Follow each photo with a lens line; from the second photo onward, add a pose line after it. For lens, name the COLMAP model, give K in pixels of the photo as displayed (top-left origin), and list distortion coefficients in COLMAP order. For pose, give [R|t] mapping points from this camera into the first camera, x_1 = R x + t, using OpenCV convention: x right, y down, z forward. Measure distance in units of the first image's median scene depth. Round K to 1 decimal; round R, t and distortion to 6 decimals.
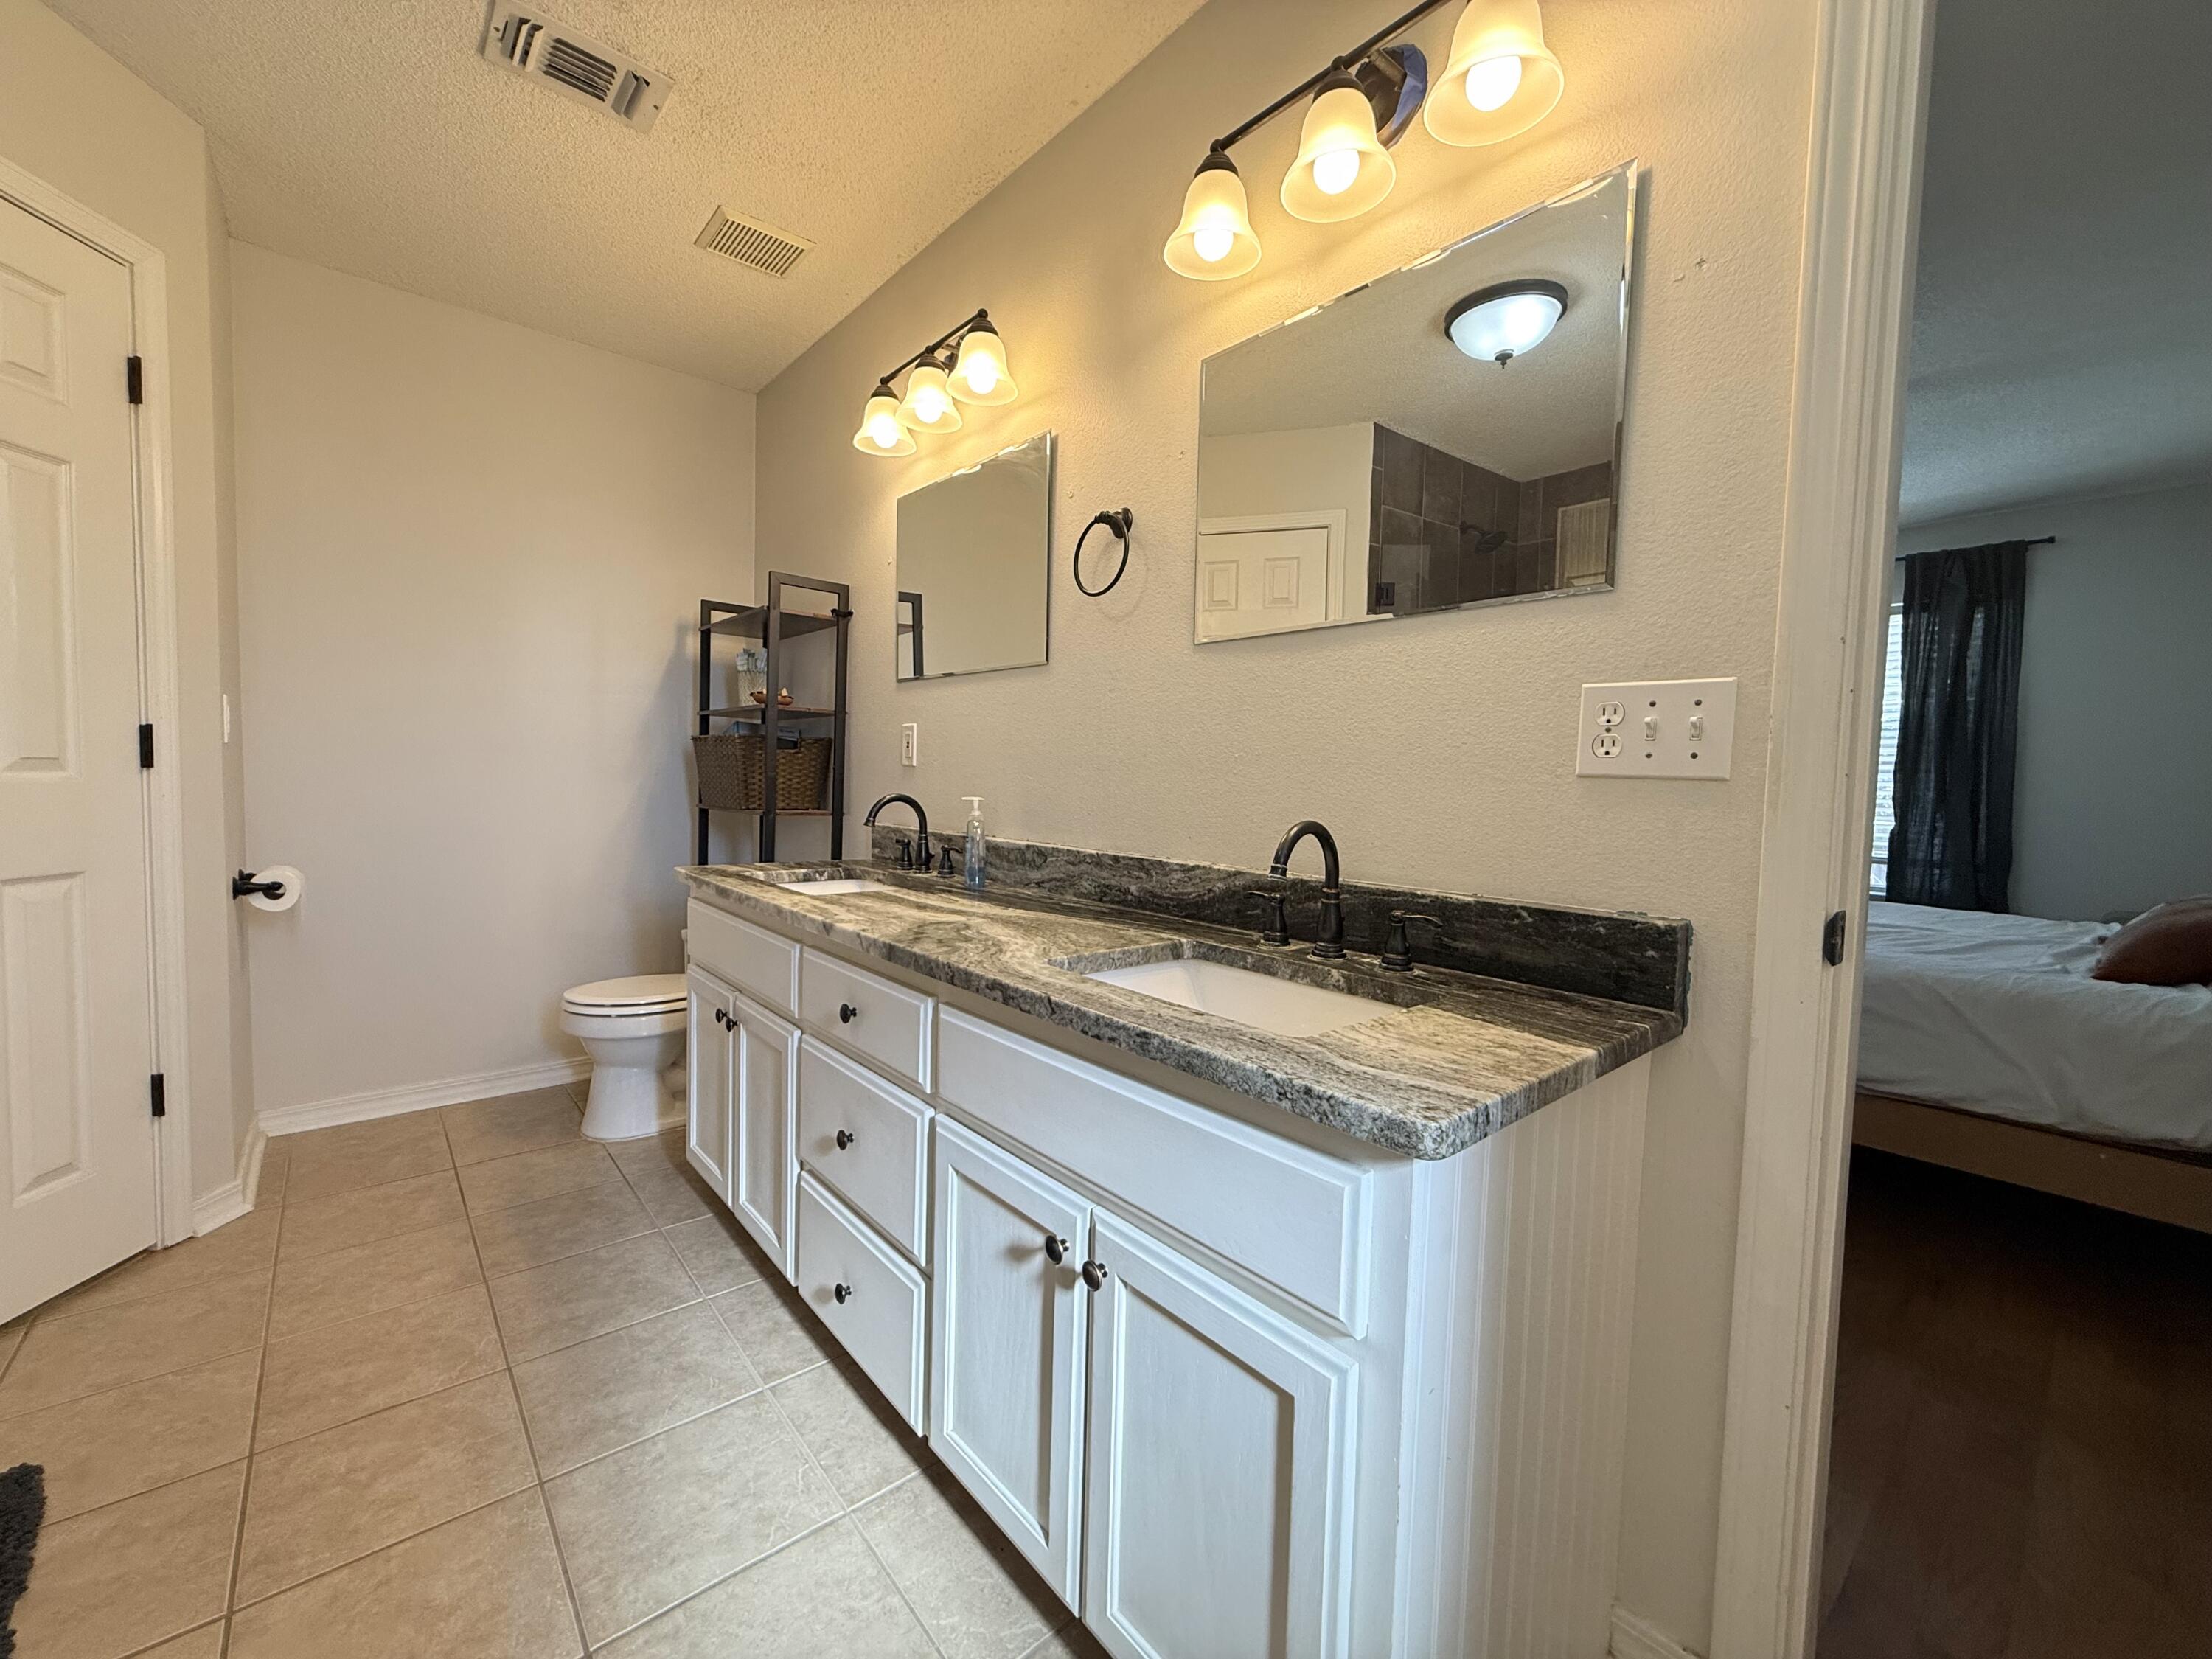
lens RADIAL K [[879.7, 0, 1089.6], [0, 879.7, 829.7], [0, 0, 1]] dist [-0.008545, 0.005178]
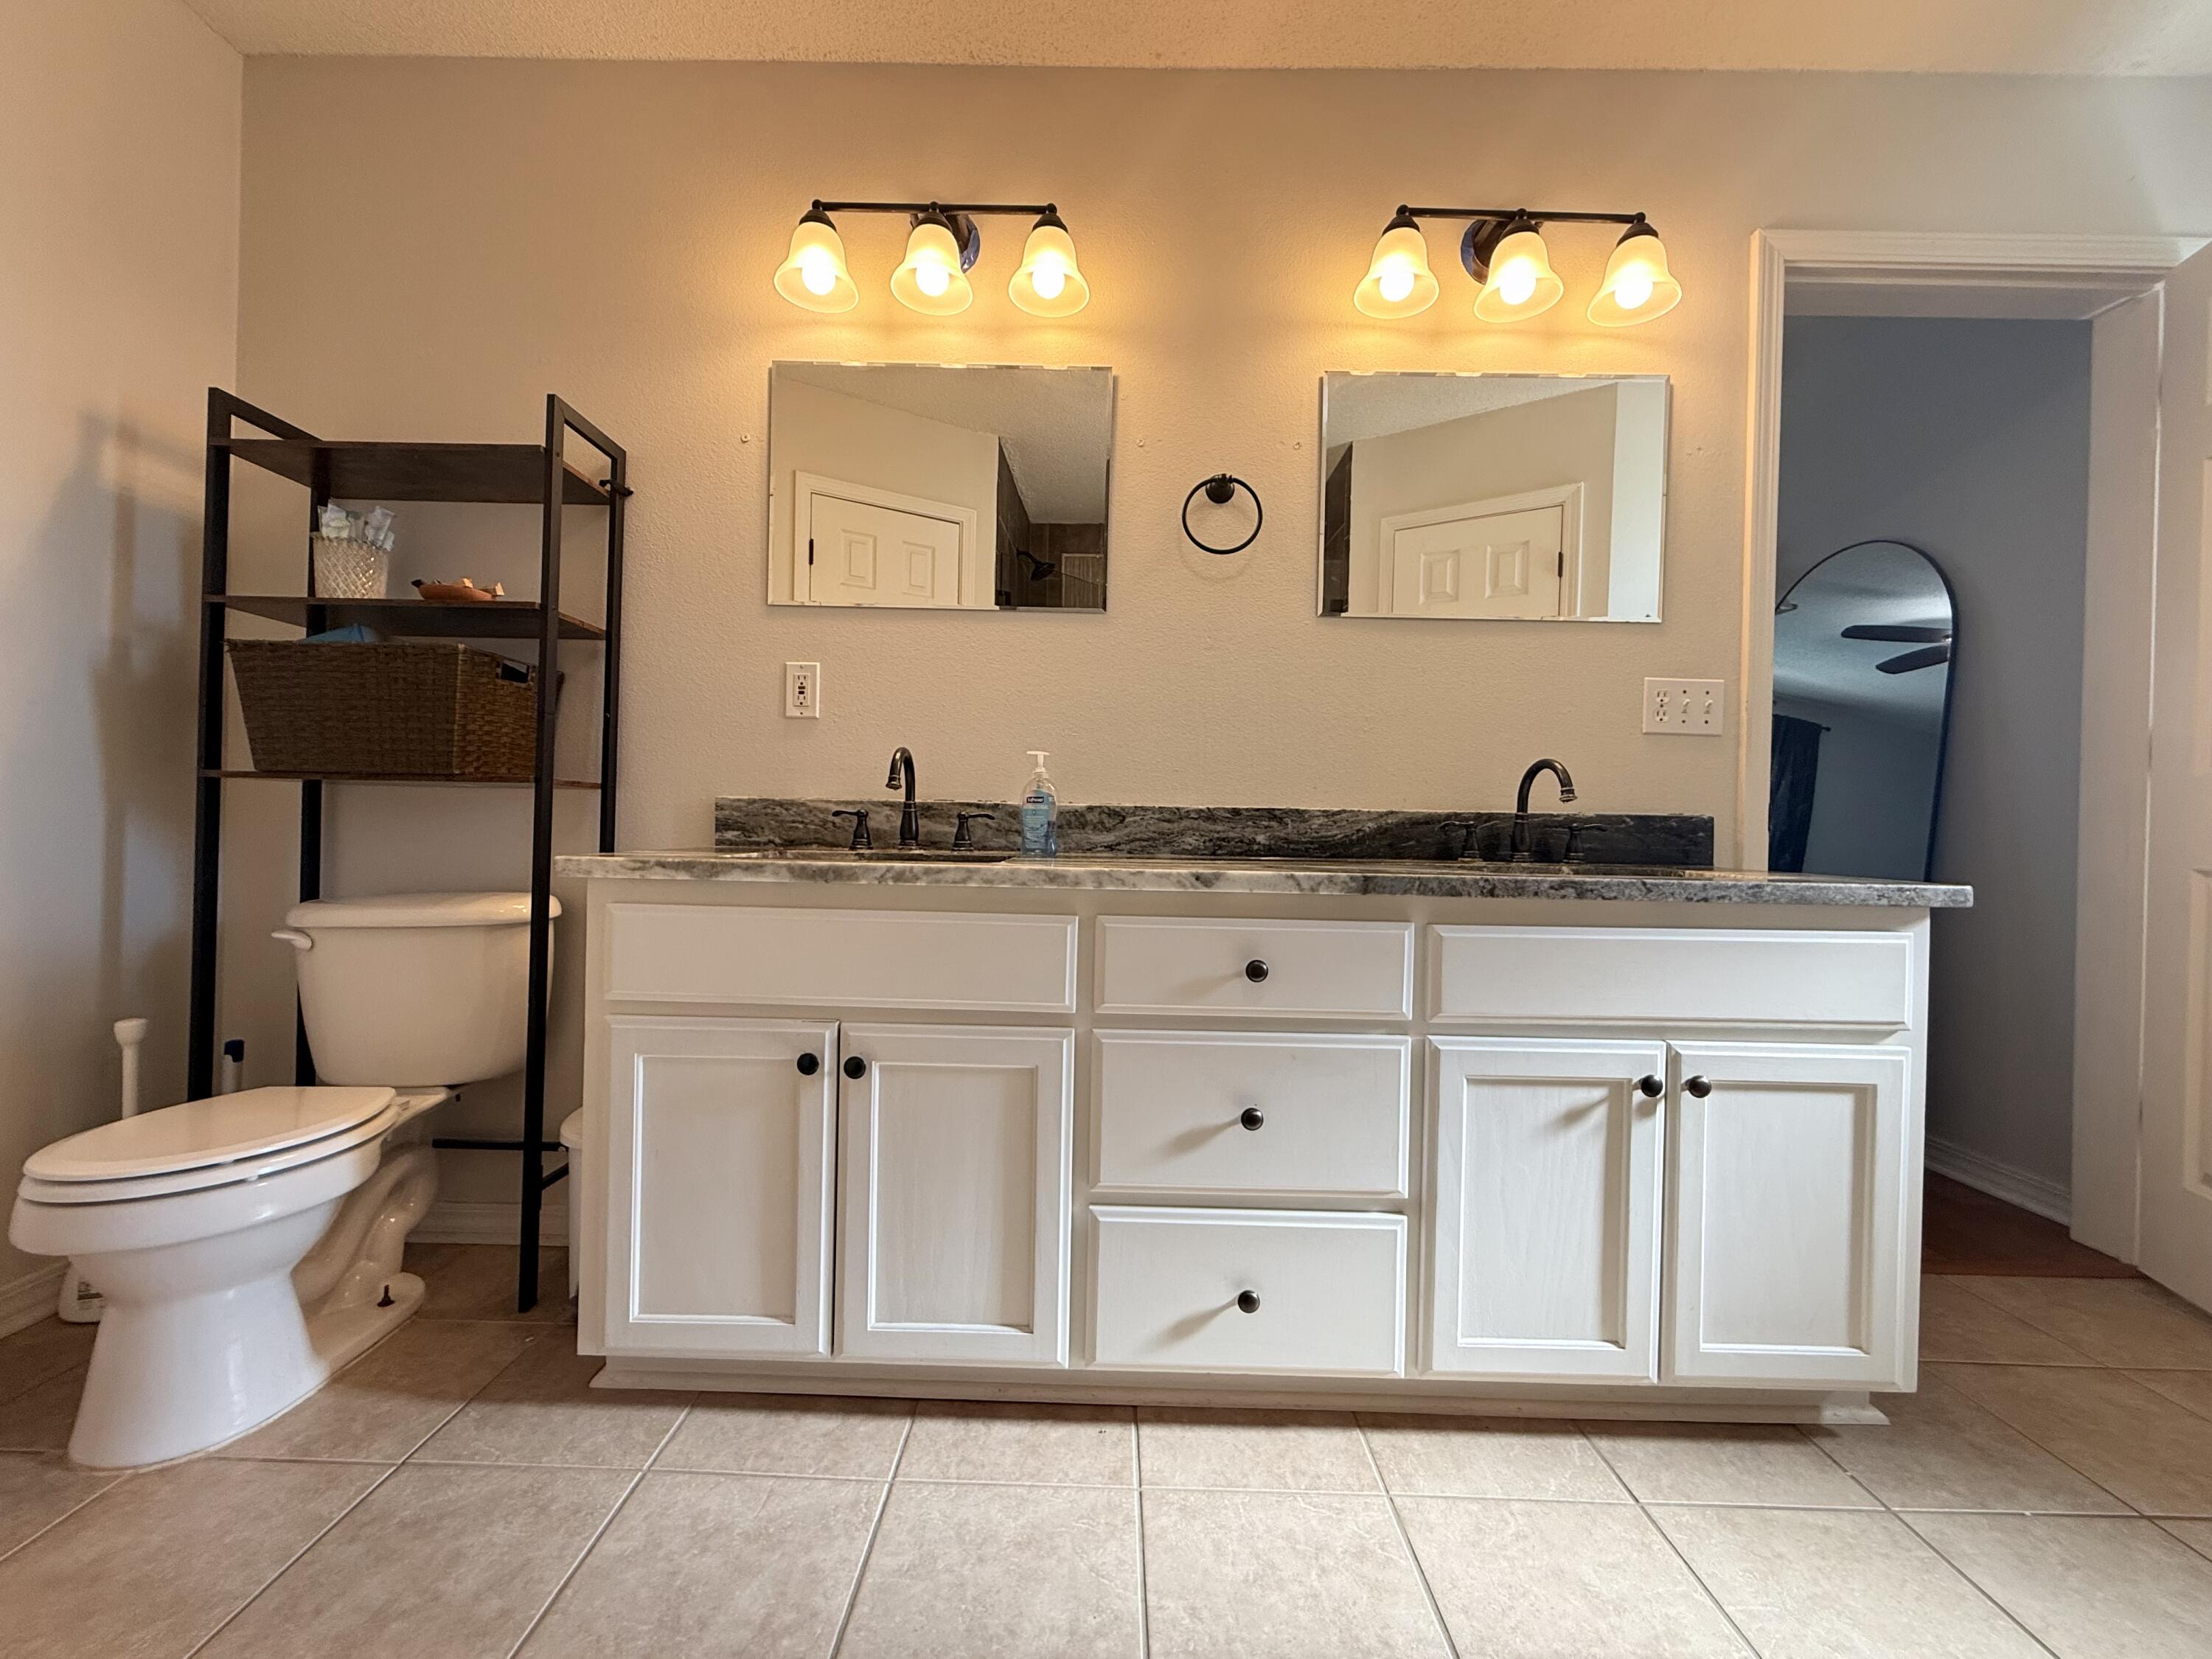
lens RADIAL K [[887.8, 0, 1099.6], [0, 887.8, 825.7], [0, 0, 1]] dist [-0.000997, -0.000424]
pose [[0.657065, -0.018229, 0.753614, -0.907824], [0.041838, 0.999049, -0.012312, 0.058998], [-0.752672, 0.039620, 0.657202, 0.458895]]
